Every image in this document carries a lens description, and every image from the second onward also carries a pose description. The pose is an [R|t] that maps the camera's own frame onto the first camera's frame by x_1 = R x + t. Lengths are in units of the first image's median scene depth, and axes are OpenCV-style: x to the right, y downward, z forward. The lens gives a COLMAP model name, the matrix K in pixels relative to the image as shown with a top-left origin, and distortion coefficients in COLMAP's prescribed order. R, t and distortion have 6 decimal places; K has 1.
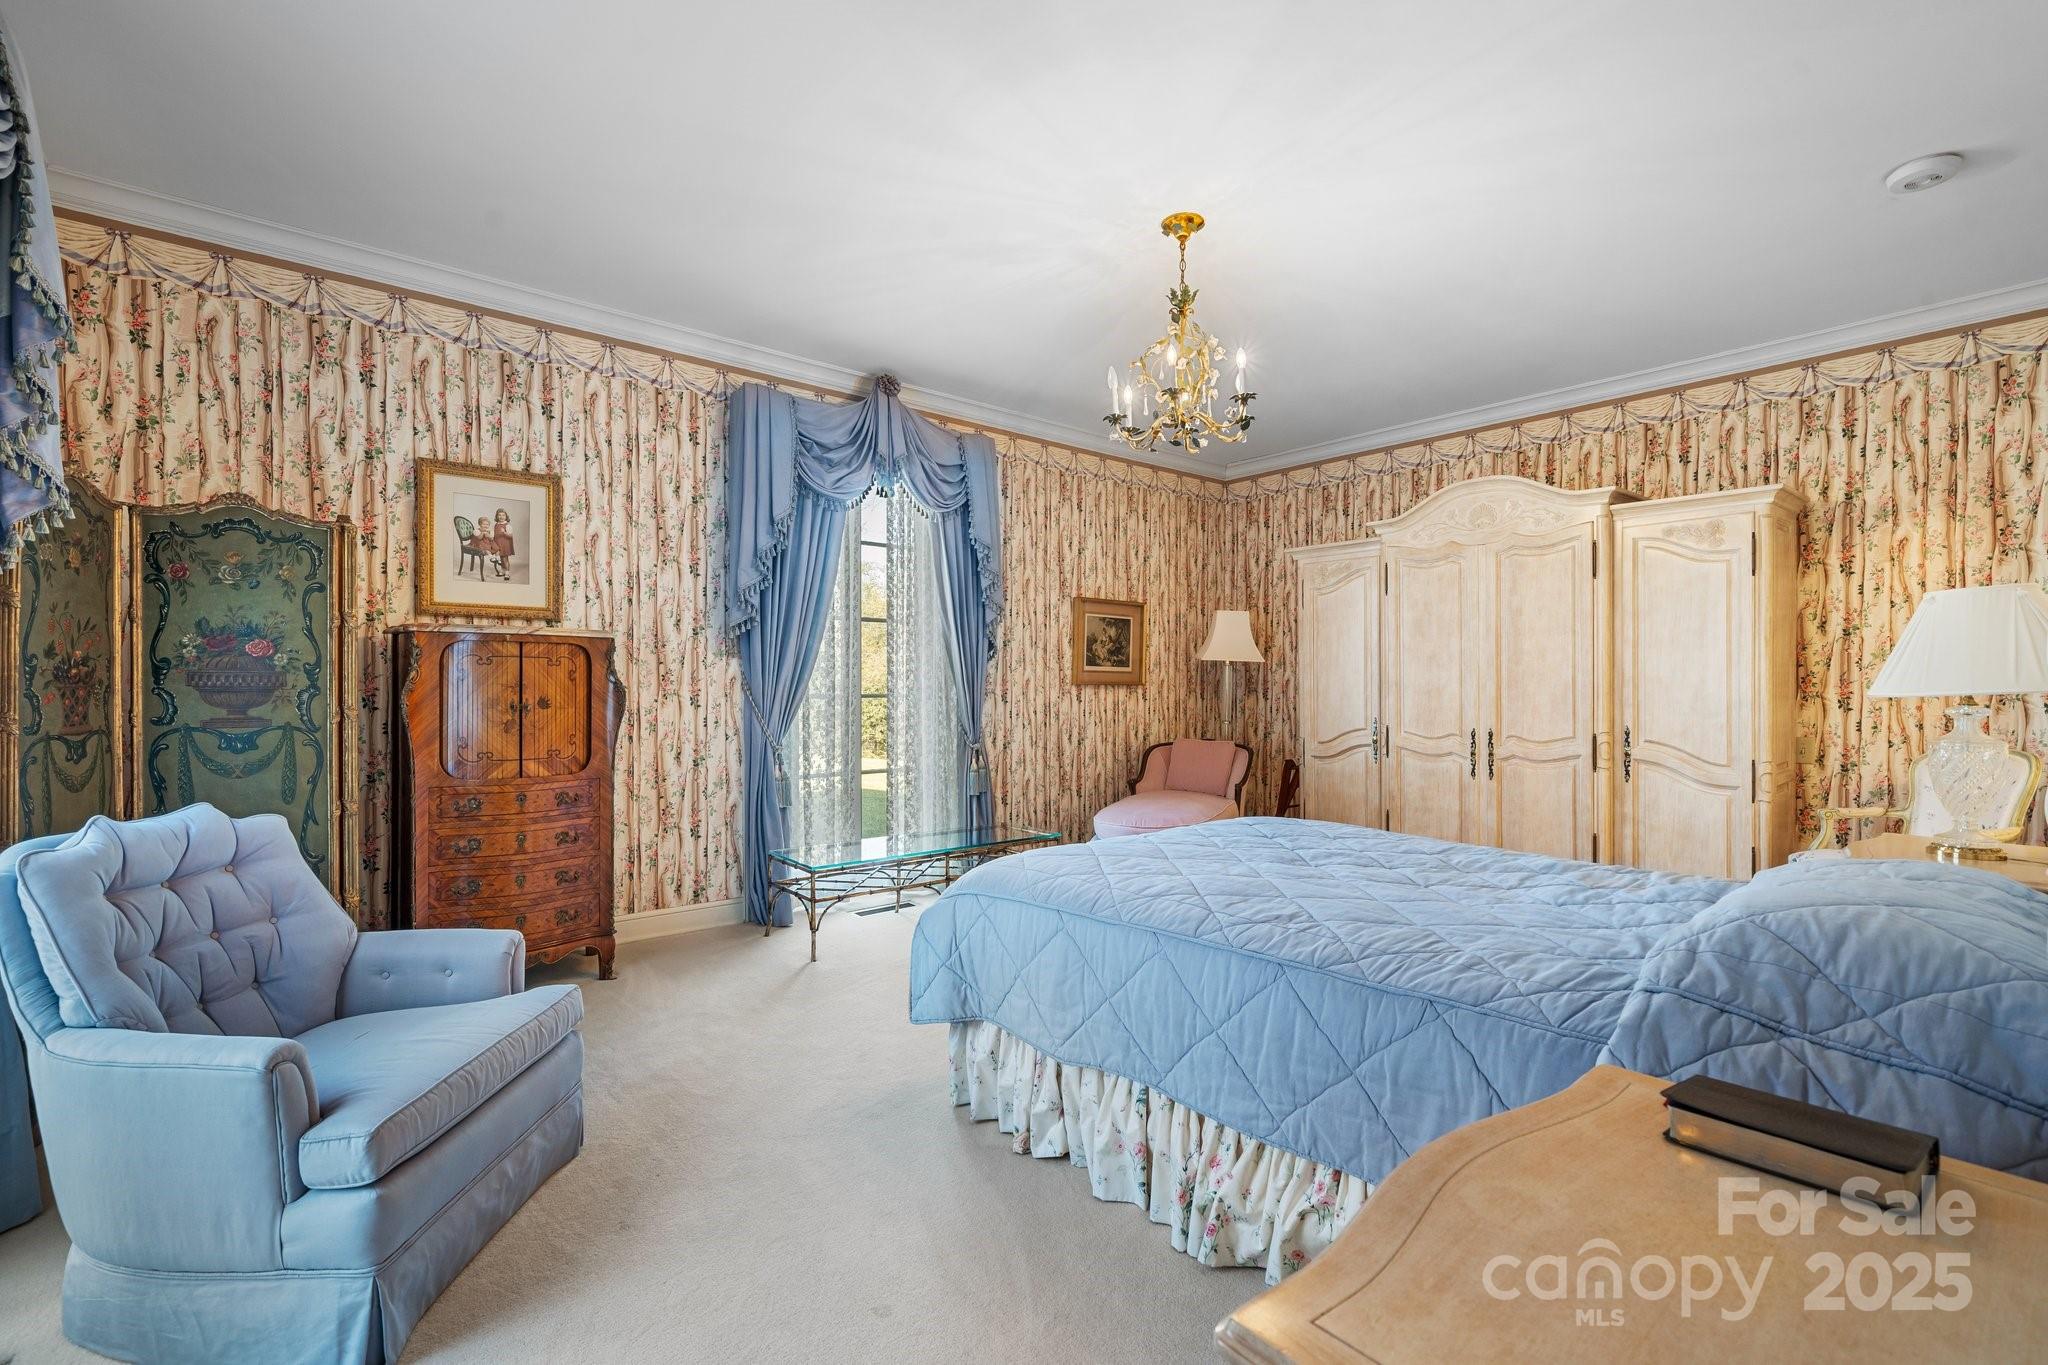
lens RADIAL K [[925.2, 0, 1031.1], [0, 925.2, 685.4], [0, 0, 1]] dist [0.002439, 0.000397]
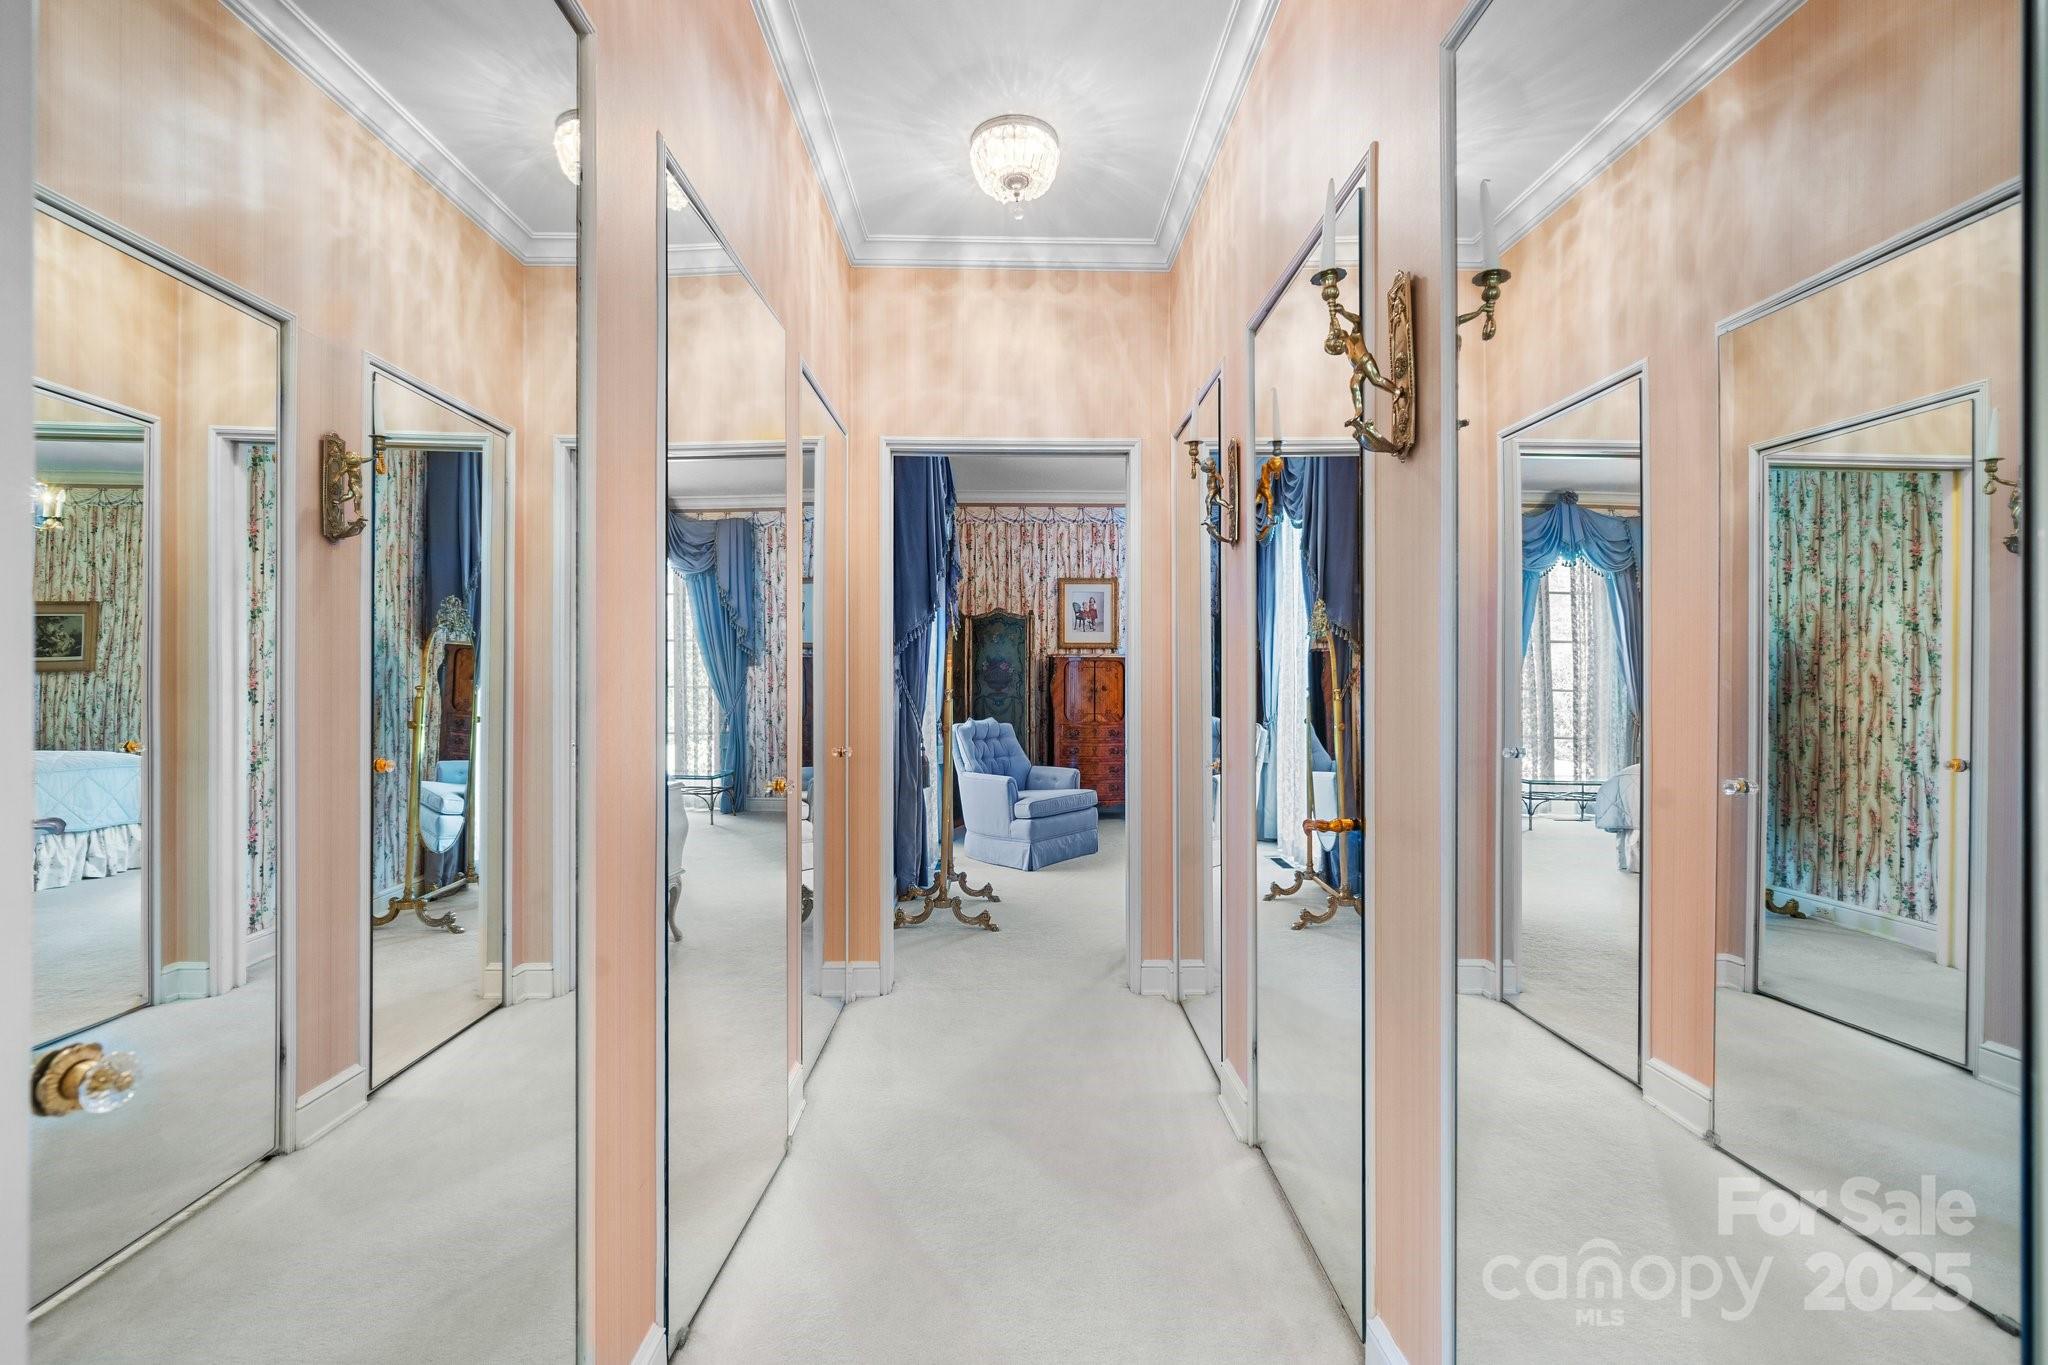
lens RADIAL K [[925.2, 0, 1023.6], [0, 925.2, 682.0], [0, 0, 1]] dist [0.002439, 0.000397]
pose [[0.784598, 0.000361, -0.620004, 0.688881], [-0.000928, 0.999999, -0.000592, 0.005228], [0.620004, 0.001040, 0.784598, -0.844095]]
